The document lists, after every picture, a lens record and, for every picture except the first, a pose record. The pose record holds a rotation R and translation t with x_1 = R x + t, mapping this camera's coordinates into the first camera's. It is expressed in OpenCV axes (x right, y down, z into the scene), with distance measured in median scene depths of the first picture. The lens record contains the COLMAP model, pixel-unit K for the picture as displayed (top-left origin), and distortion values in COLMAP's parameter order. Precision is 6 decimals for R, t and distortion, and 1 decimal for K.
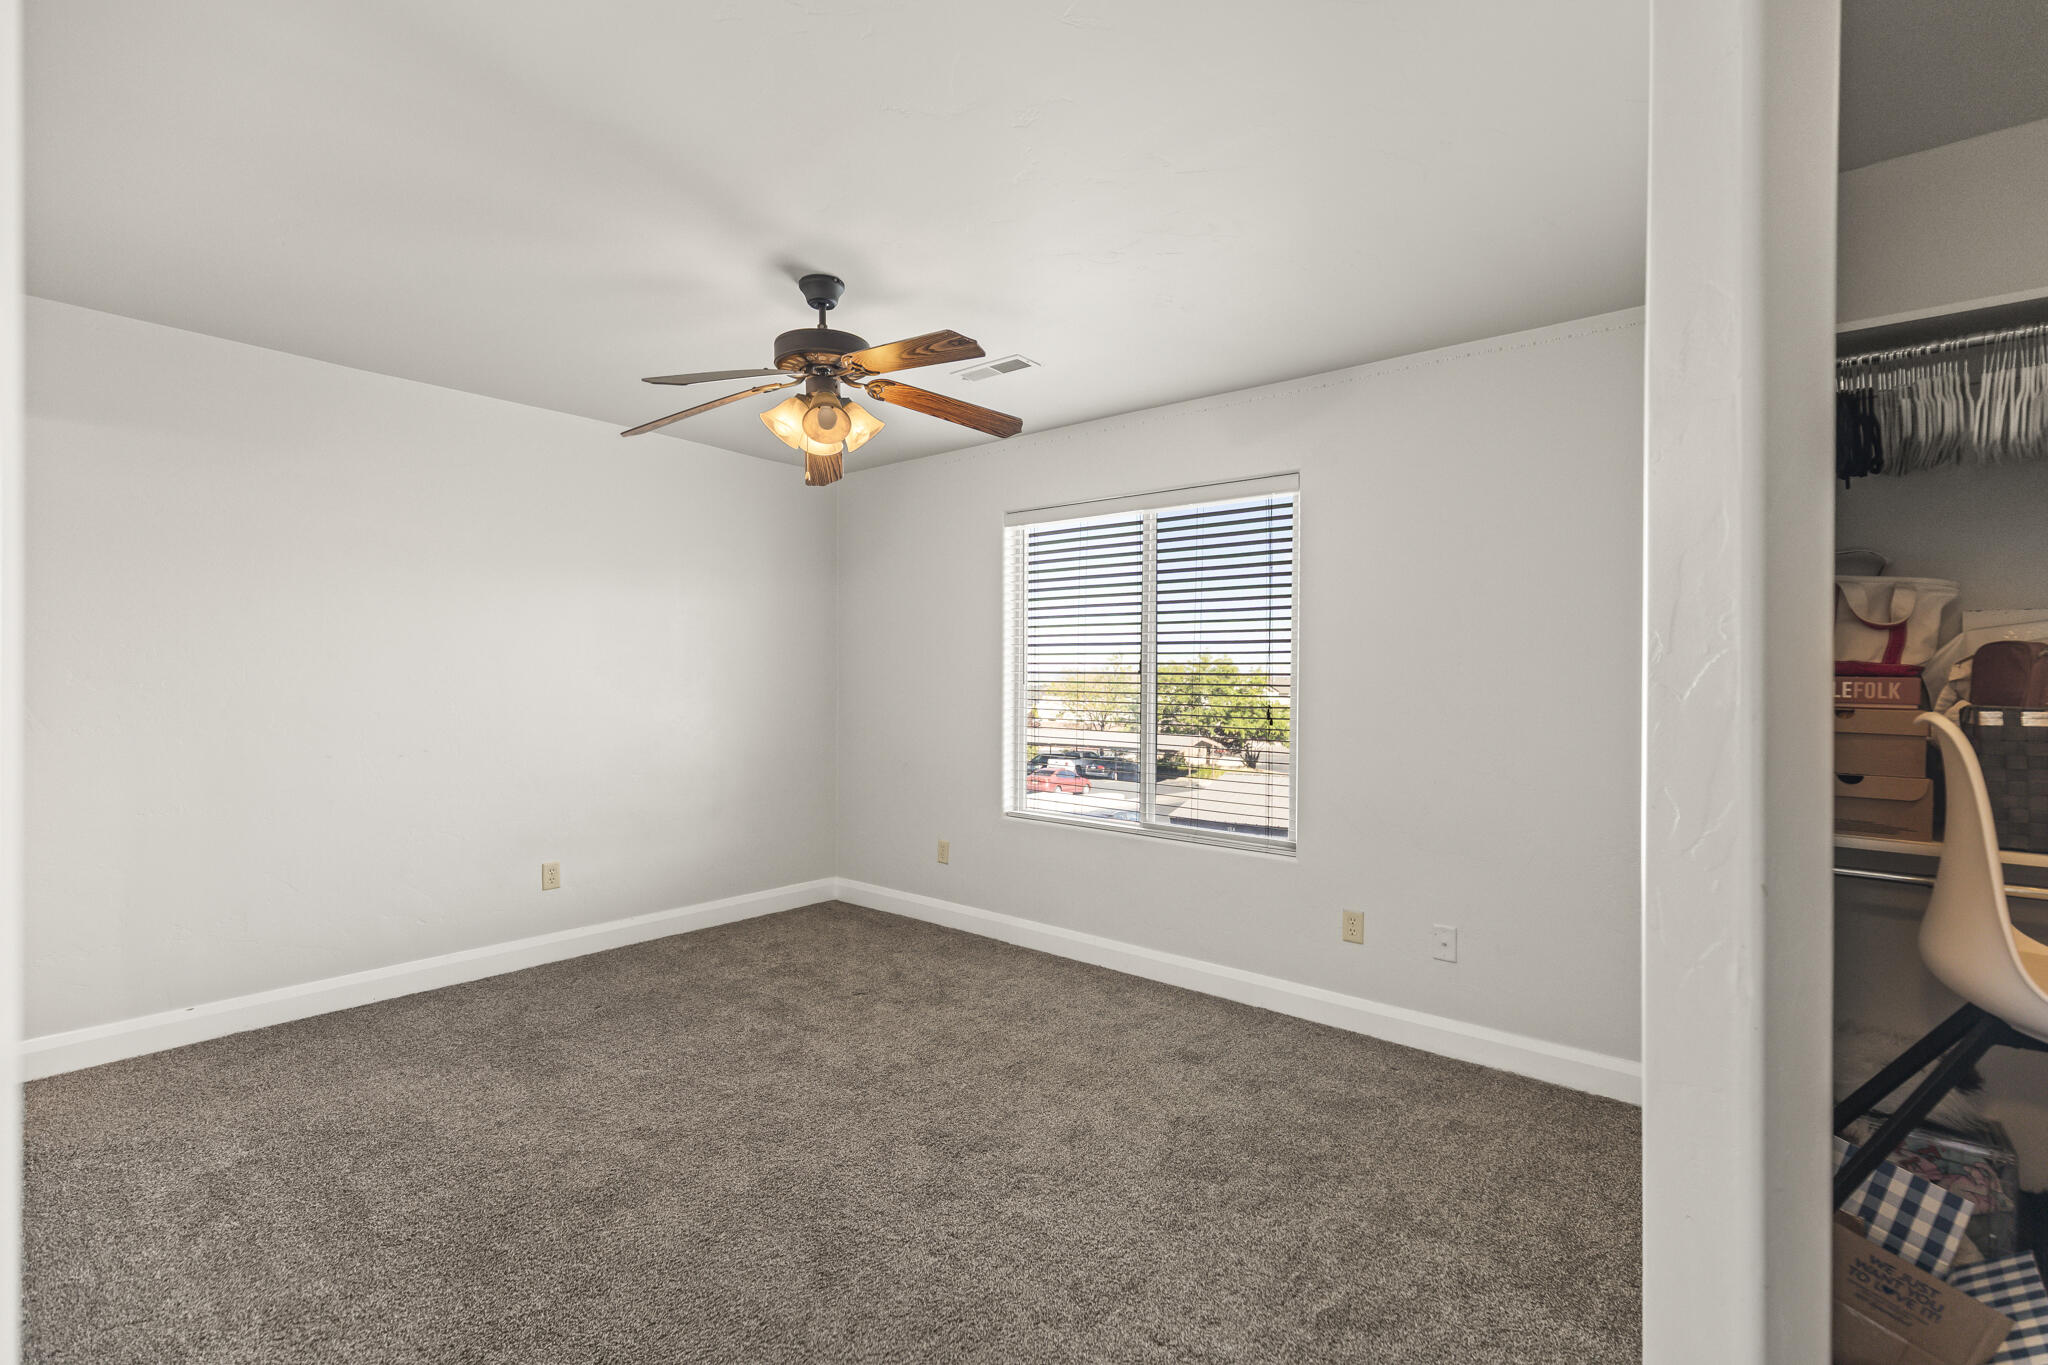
lens RADIAL K [[923.9, 0, 1021.4], [0, 923.9, 681.2], [0, 0, 1]] dist [0.004299, 0.000302]
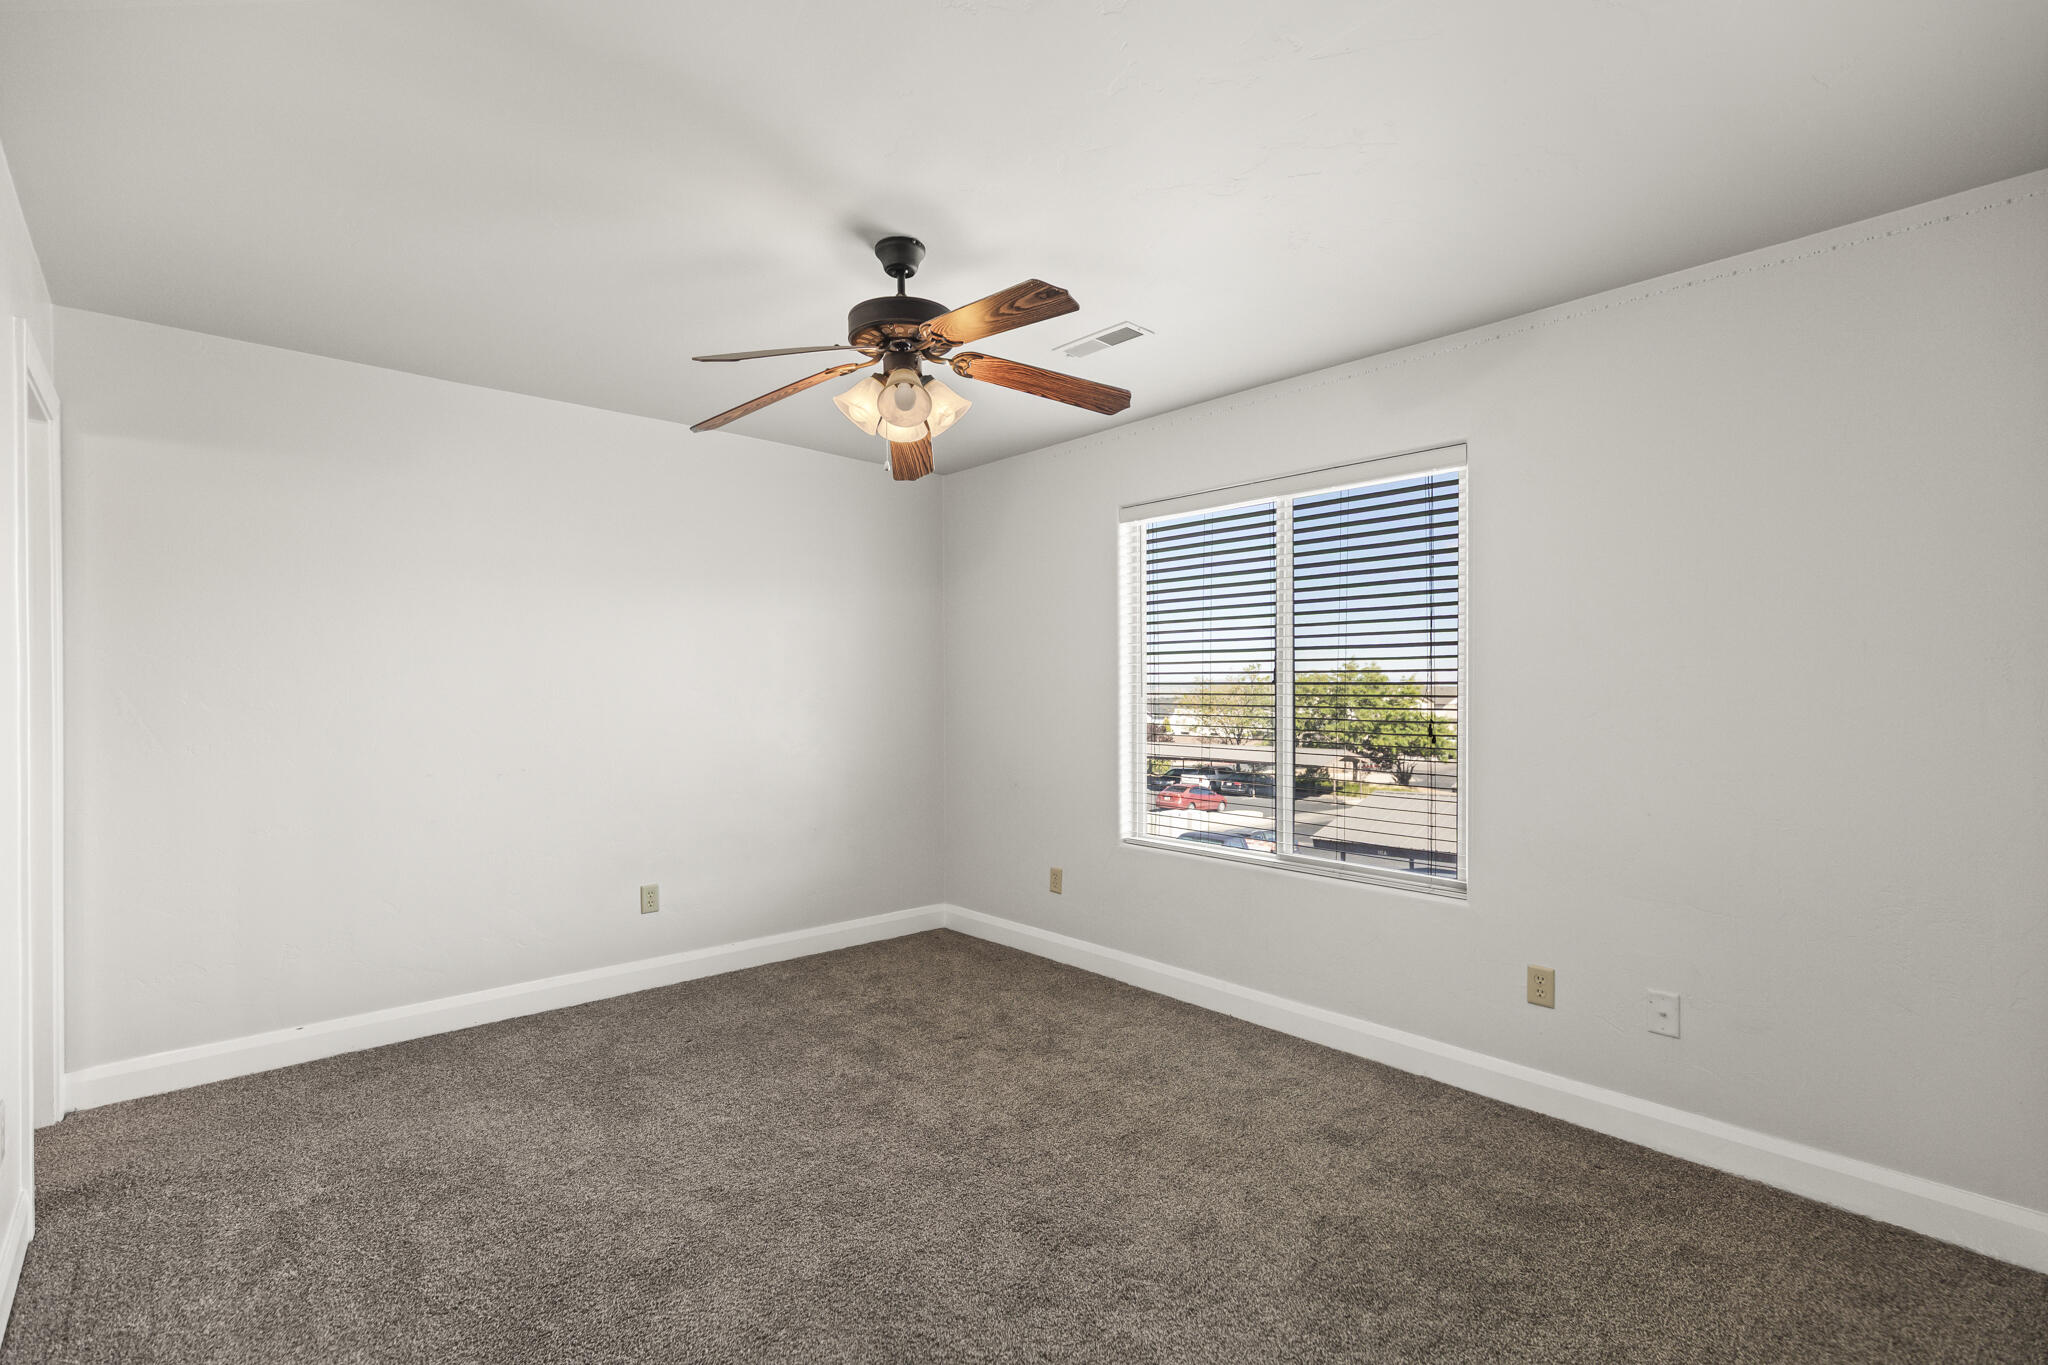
lens RADIAL K [[946.6, 0, 1016.9], [0, 946.6, 694.5], [0, 0, 1]] dist [0.003682, -0.000131]
pose [[0.989825, -0.008145, -0.142057, 0.020029], [0.008275, 0.999966, 0.000325, -0.000421], [0.142049, -0.001497, 0.989858, 0.108858]]
